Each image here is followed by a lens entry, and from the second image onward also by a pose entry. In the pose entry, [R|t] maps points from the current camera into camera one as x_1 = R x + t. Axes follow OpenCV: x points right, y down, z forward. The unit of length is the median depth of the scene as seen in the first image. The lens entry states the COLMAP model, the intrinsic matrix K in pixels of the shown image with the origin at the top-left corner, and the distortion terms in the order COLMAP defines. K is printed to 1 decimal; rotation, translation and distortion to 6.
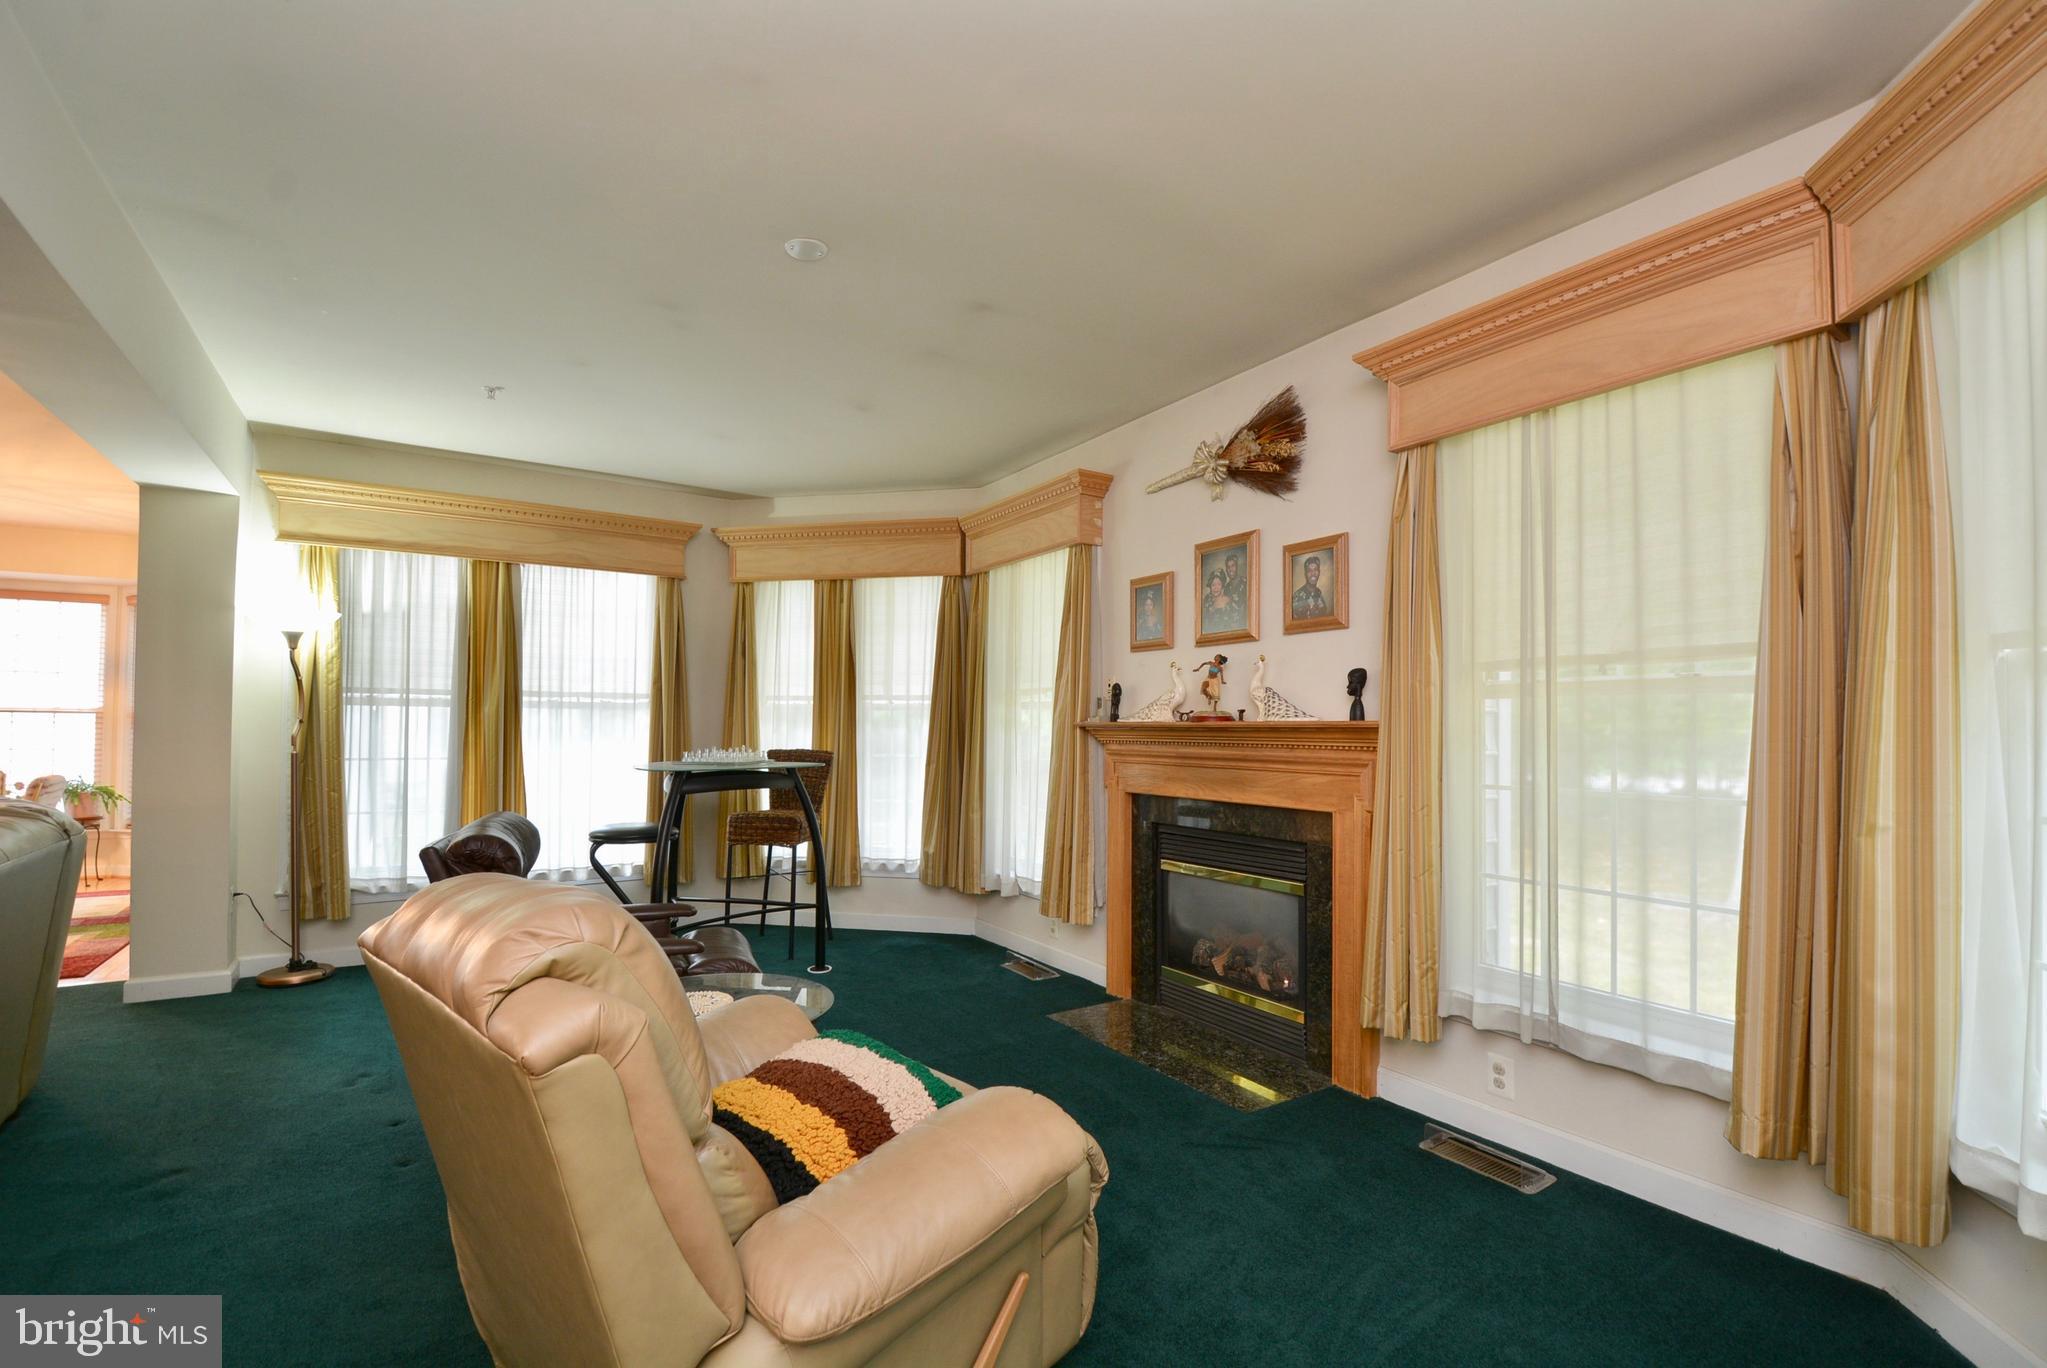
lens RADIAL K [[897.0, 0, 1058.5], [0, 897.0, 711.8], [0, 0, 1]] dist [0.018060, -0.022850]
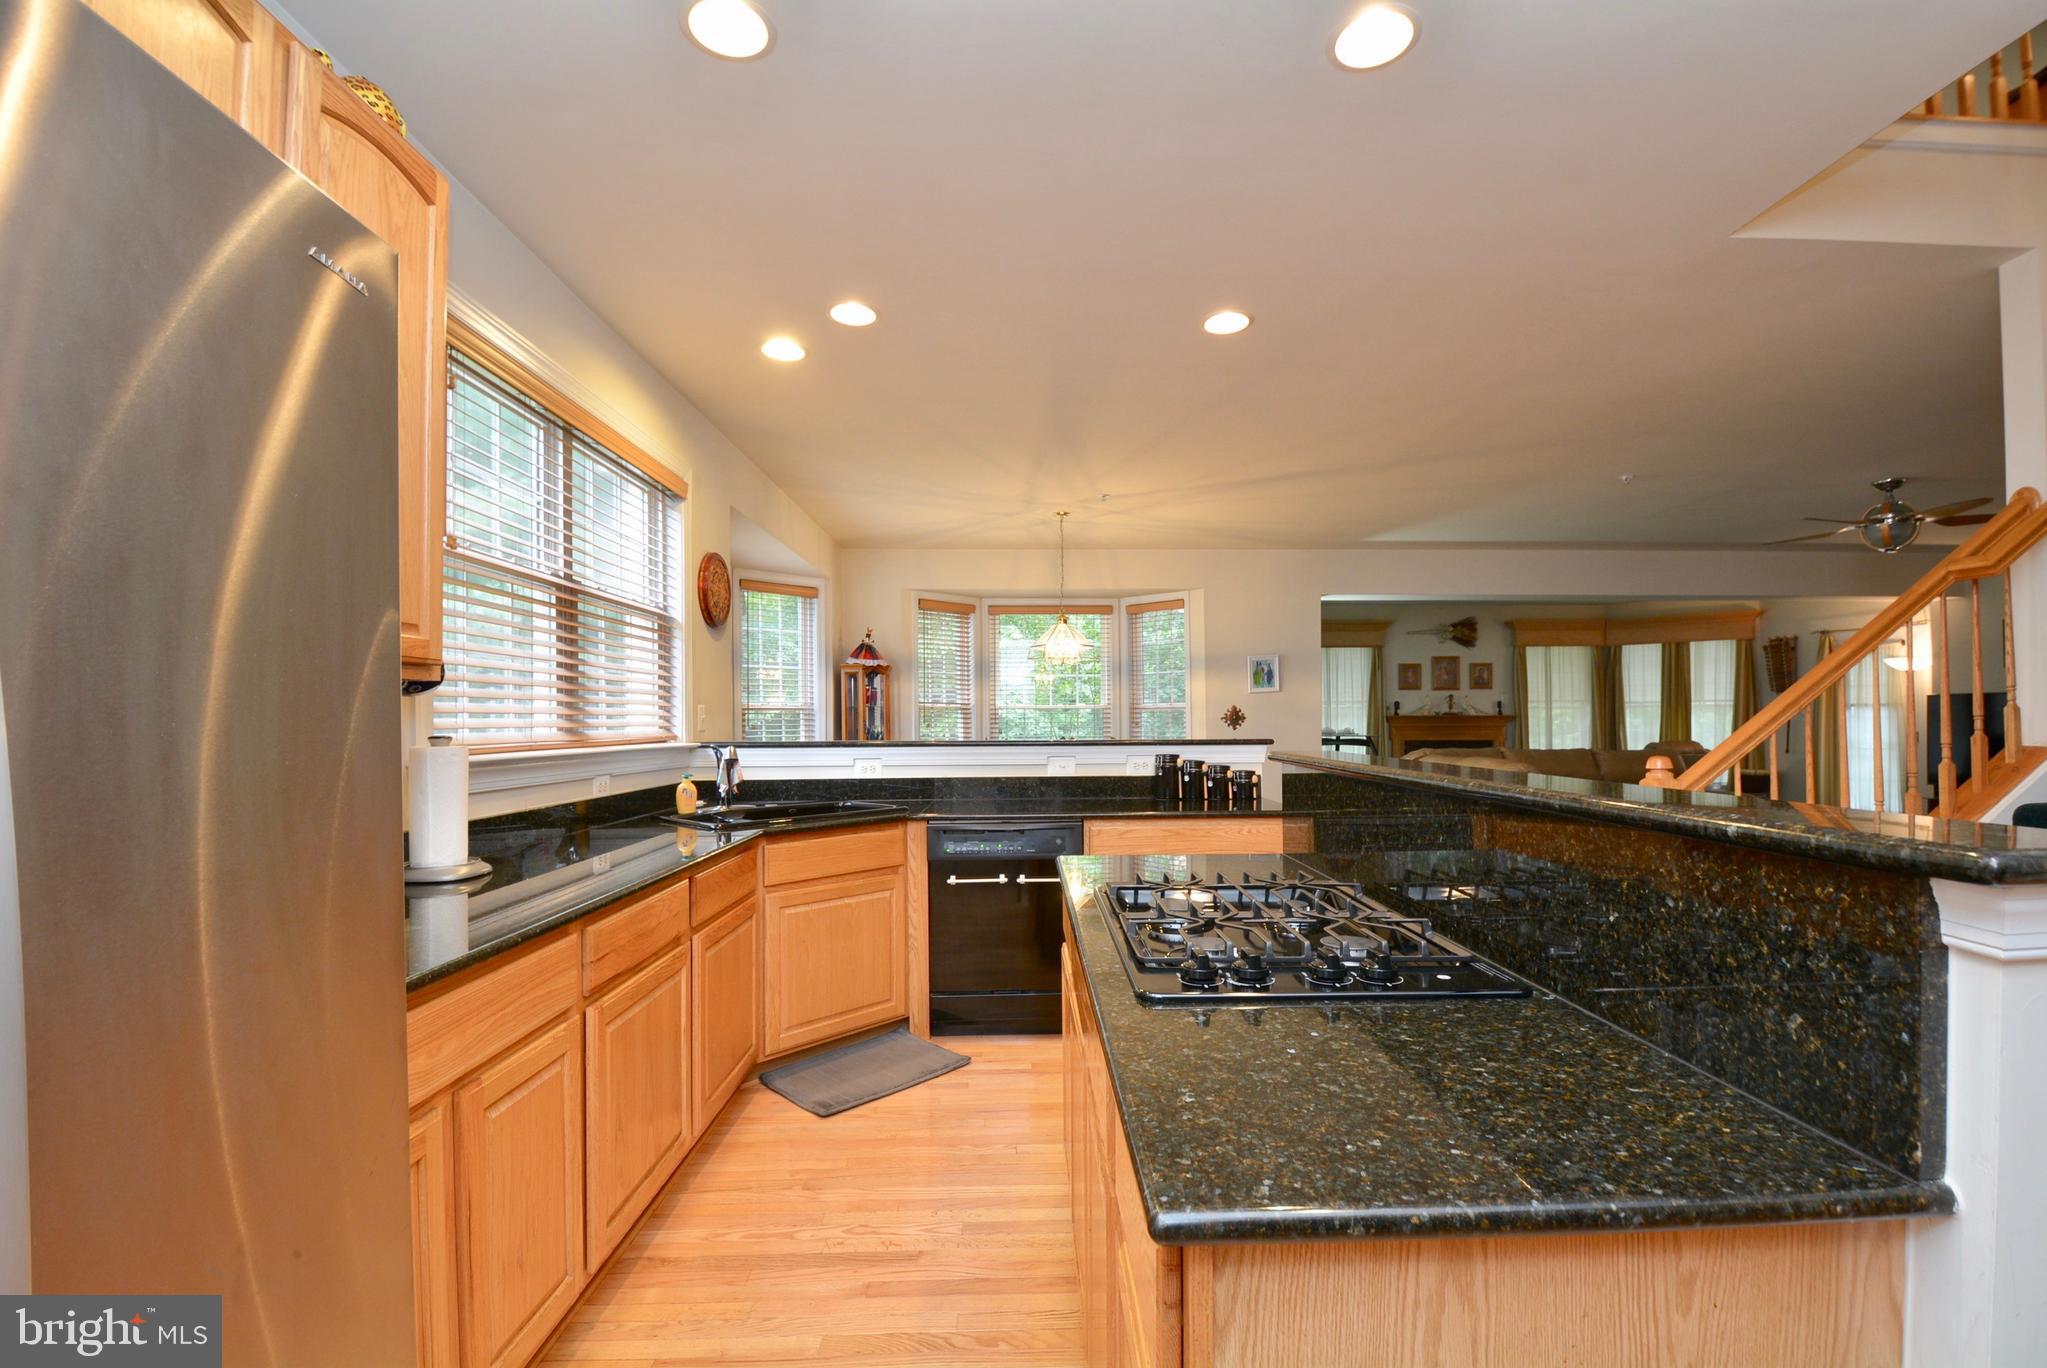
lens RADIAL K [[897.0, 0, 1058.5], [0, 897.0, 711.8], [0, 0, 1]] dist [0.018060, -0.022850]
pose [[0.535633, -0.000297, 0.844451, -3.163197], [-0.008930, 0.999942, 0.006017, -0.007433], [-0.844404, -0.010764, 0.535599, 0.459310]]
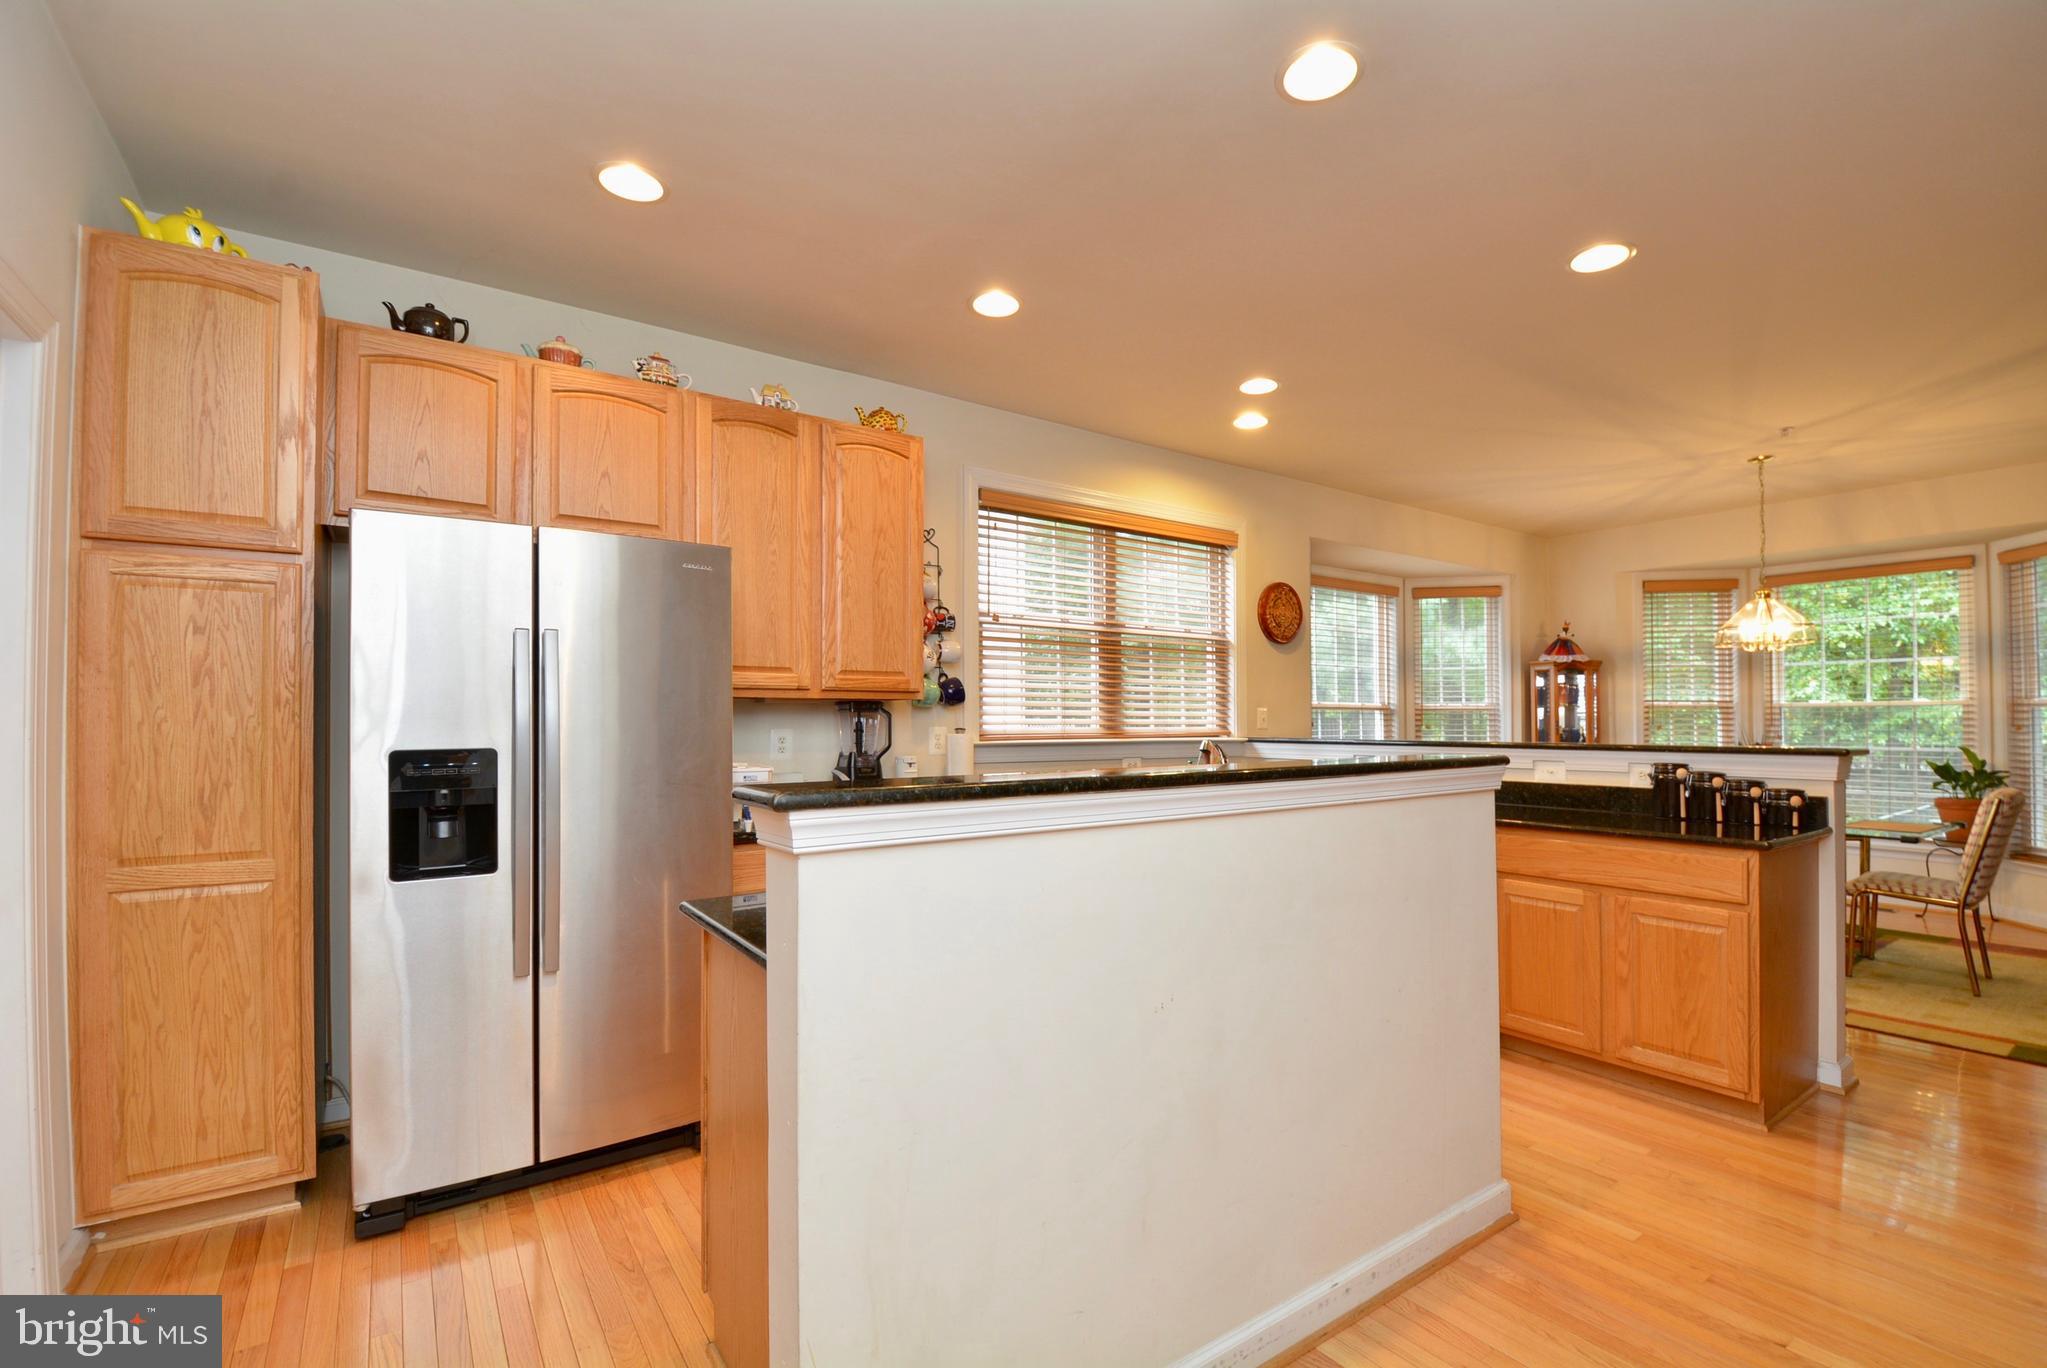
lens RADIAL K [[899.8, 0, 1038.6], [0, 899.8, 710.3], [0, 0, 1]] dist [0.018928, -0.023270]
pose [[0.999951, -0.005134, 0.008486, -2.813975], [0.005077, 0.999965, 0.006709, -0.012653], [-0.008520, -0.006665, 0.999941, 0.044907]]
